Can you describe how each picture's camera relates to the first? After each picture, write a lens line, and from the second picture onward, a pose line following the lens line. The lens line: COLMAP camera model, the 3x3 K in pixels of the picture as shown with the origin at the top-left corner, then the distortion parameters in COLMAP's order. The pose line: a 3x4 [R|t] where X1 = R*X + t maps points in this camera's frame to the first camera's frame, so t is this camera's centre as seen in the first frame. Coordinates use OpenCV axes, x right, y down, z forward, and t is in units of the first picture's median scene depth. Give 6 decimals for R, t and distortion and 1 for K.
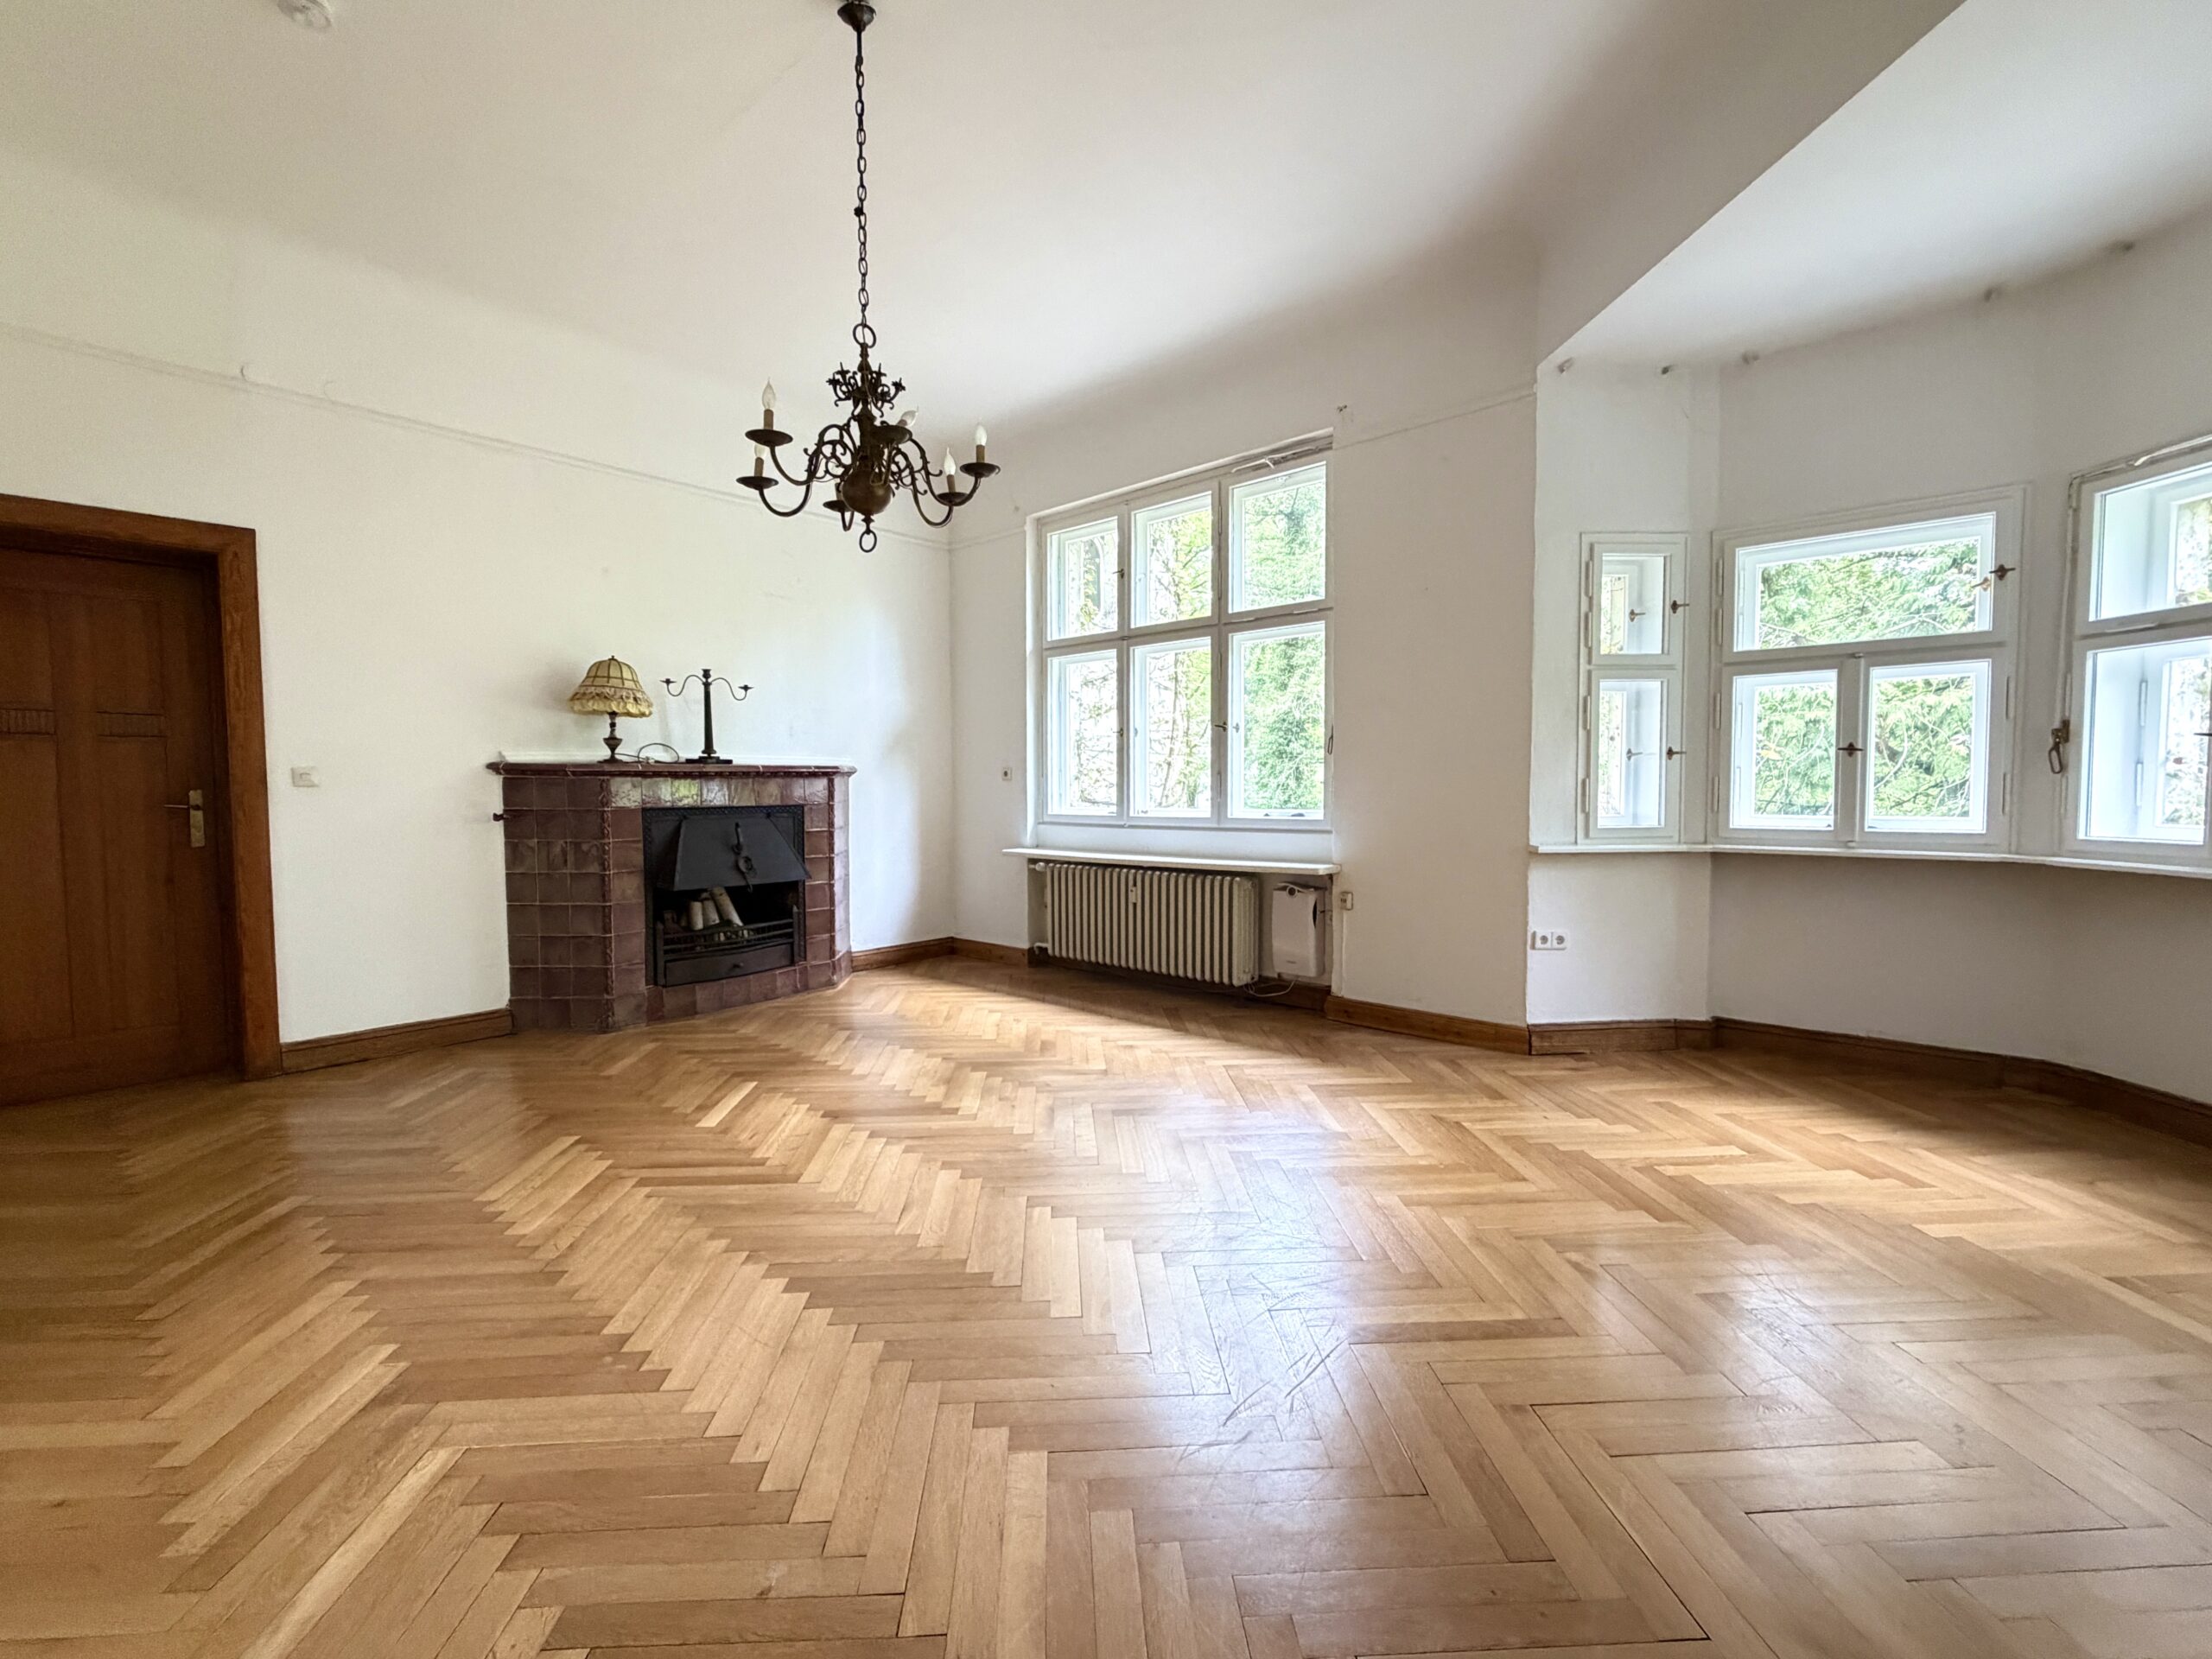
lens RADIAL K [[953.7, 0, 1103.8], [0, 953.7, 827.8], [0, 0, 1]] dist [-0.000147, 0.000223]
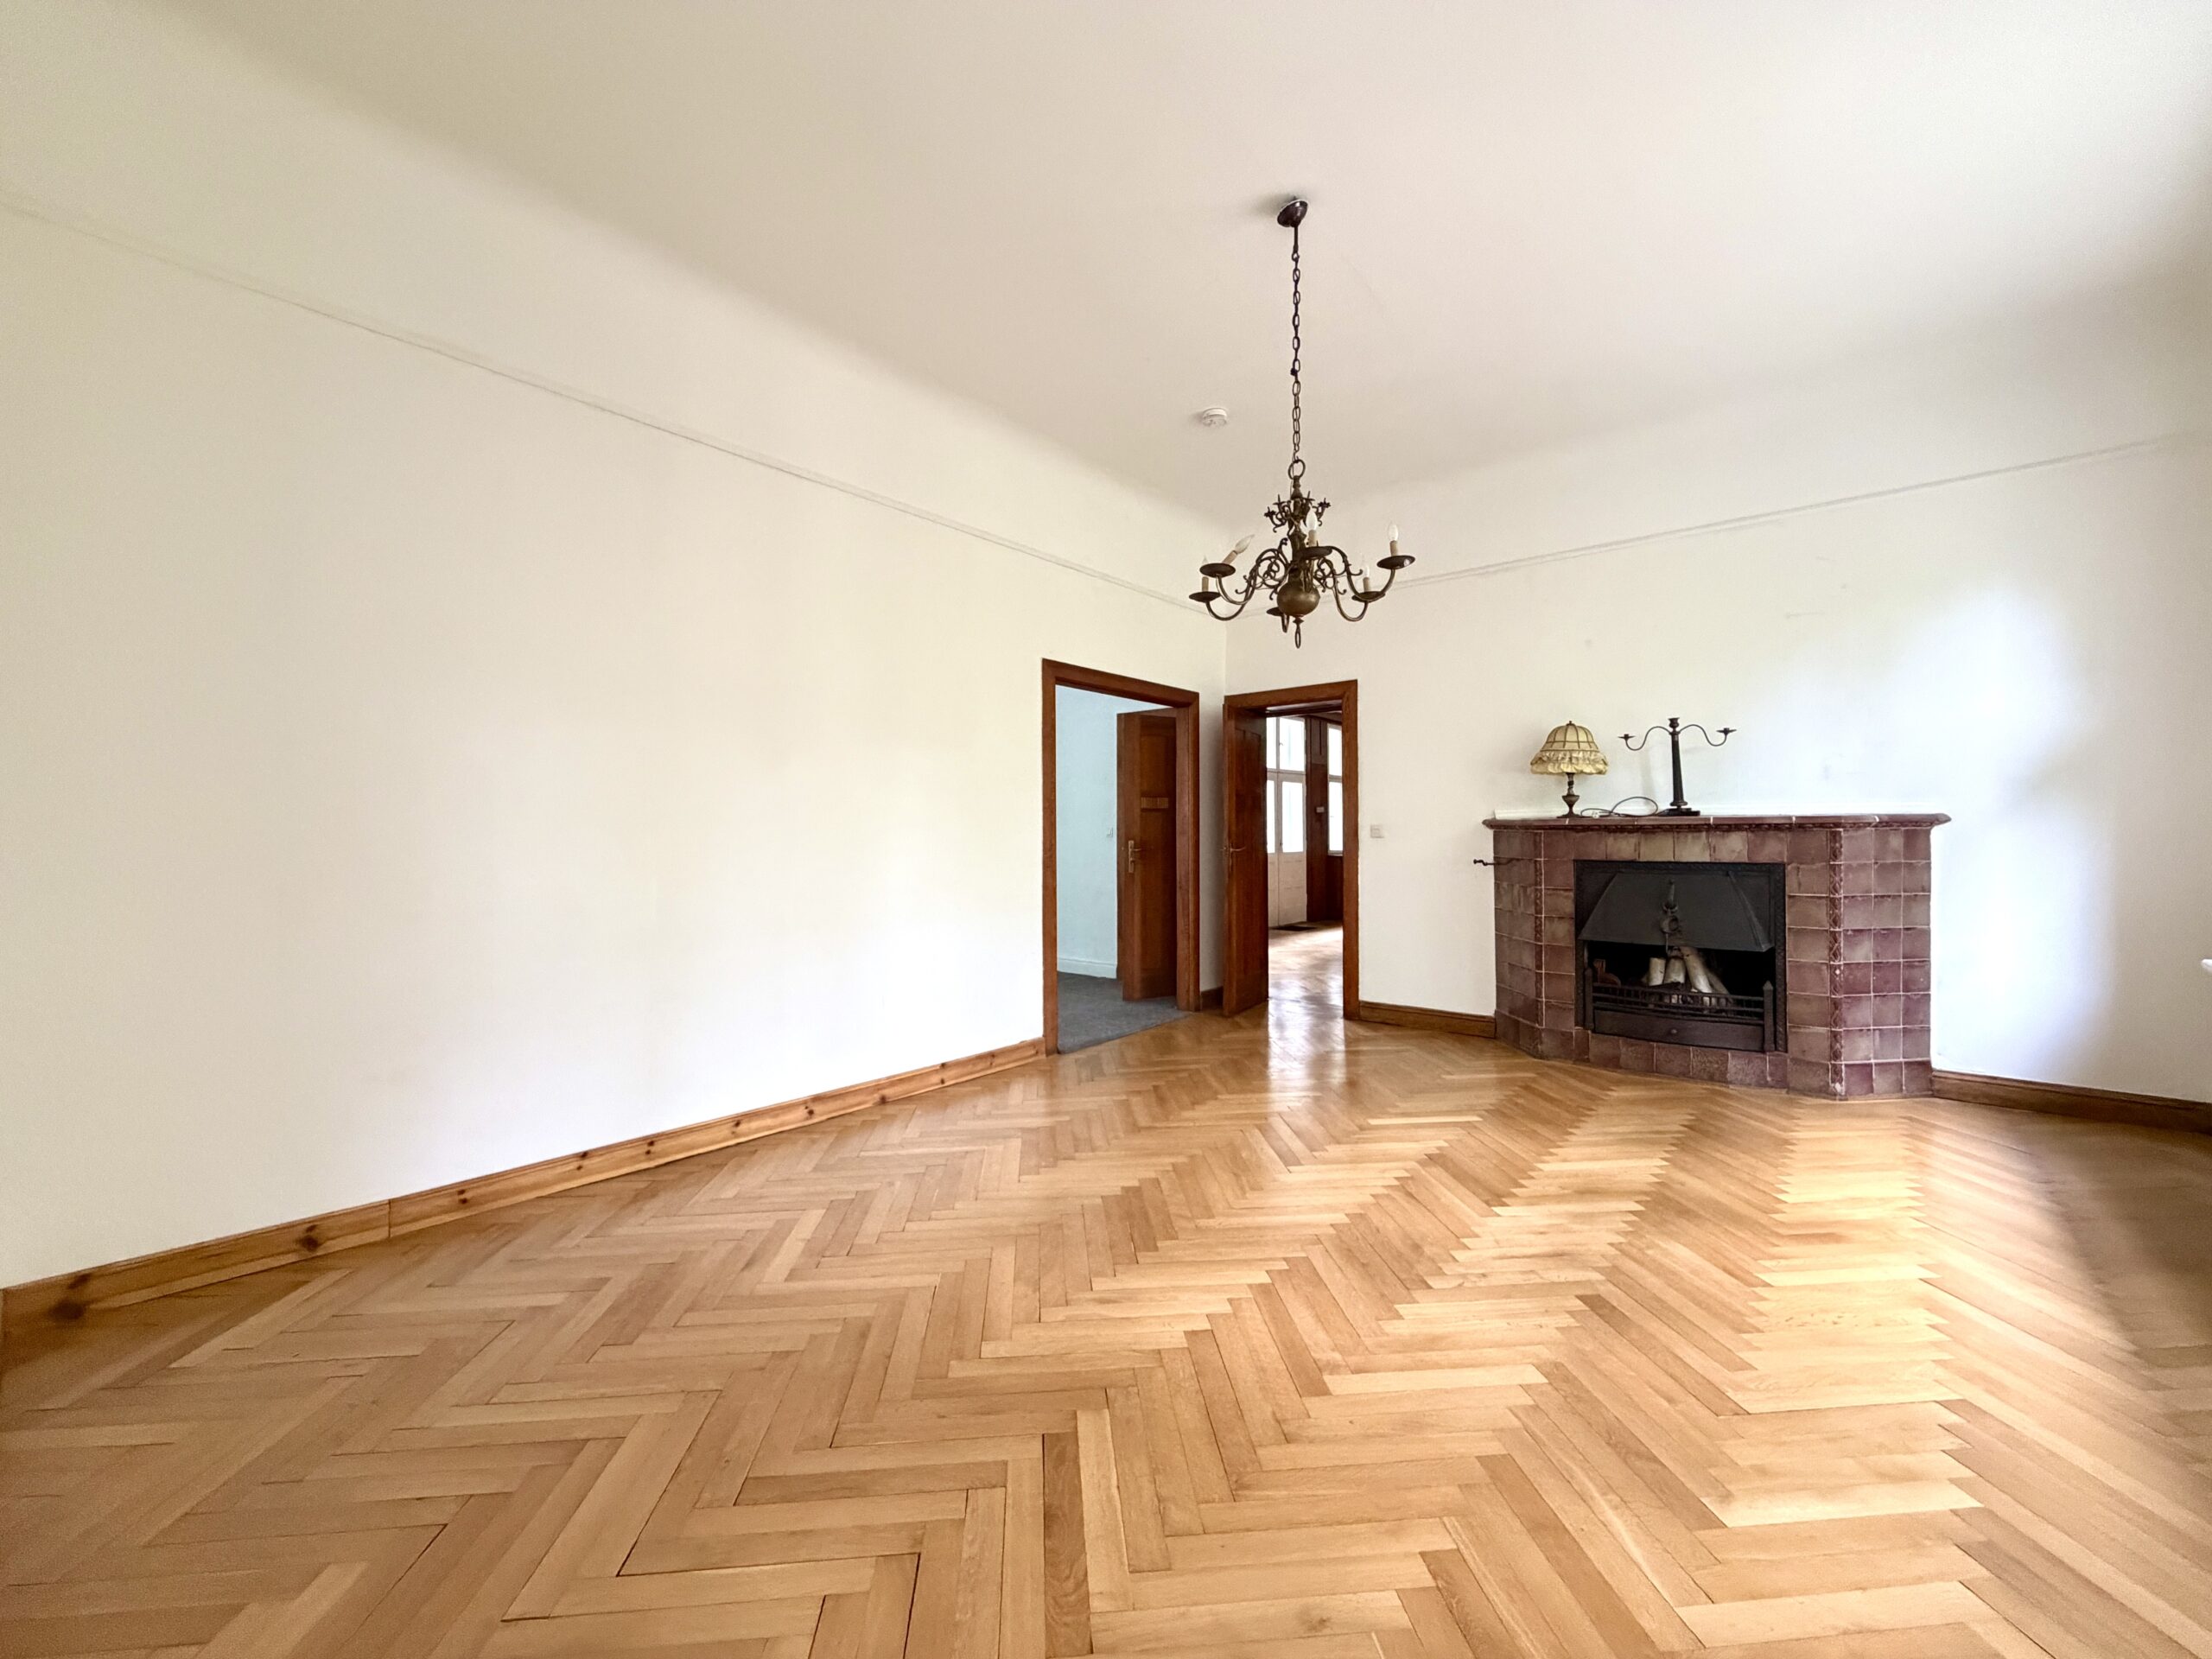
lens RADIAL K [[886.6, 0, 1104.3], [0, 886.6, 831.7], [0, 0, 1]] dist [0.000914, 0.000180]
pose [[0.033920, 0.002619, -0.999421, 0.510496], [-0.043656, 0.999046, 0.001136, -0.031047], [0.998471, 0.043592, 0.034002, 0.445637]]
